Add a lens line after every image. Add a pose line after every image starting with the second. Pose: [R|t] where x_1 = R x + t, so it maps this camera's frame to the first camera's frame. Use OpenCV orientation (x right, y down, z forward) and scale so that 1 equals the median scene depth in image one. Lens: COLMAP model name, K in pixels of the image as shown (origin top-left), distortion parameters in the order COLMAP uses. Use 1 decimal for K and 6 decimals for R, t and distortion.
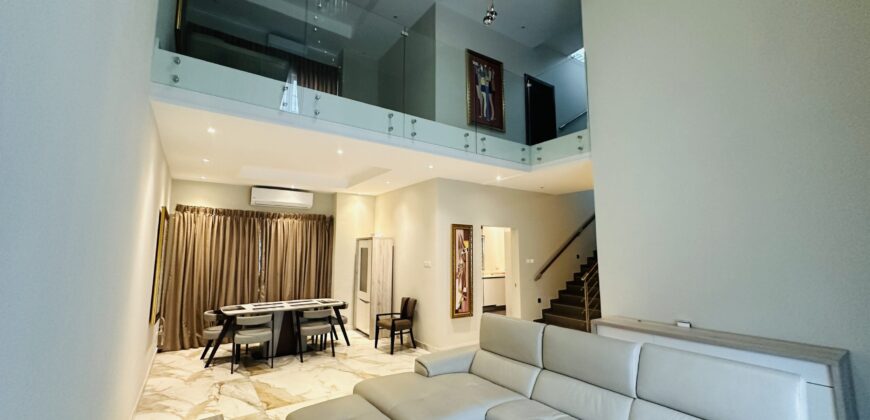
lens RADIAL K [[348.0, 0, 433.8], [0, 348.0, 210.3], [0, 0, 1]] dist [-0.002679, 0.000526]
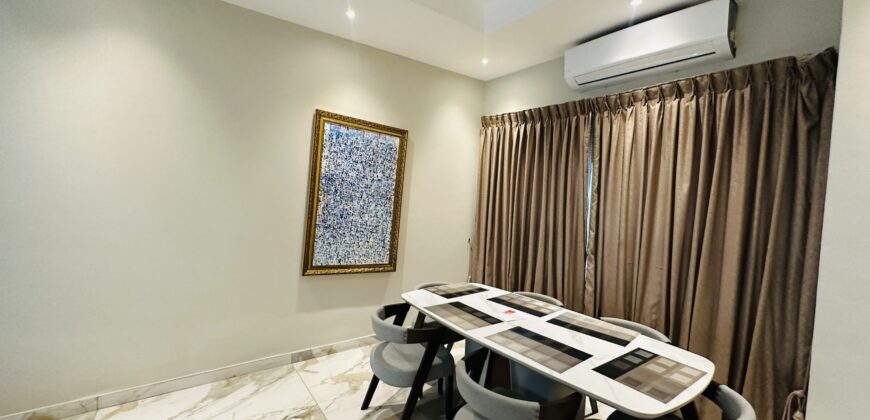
lens RADIAL K [[348.0, 0, 433.8], [0, 348.0, 210.3], [0, 0, 1]] dist [-0.002679, 0.000526]
pose [[0.011449, 0.060482, -0.998104, -0.050640], [0.082117, 0.994741, 0.061220, 0.105452], [0.996557, -0.082662, 0.006422, 0.816417]]
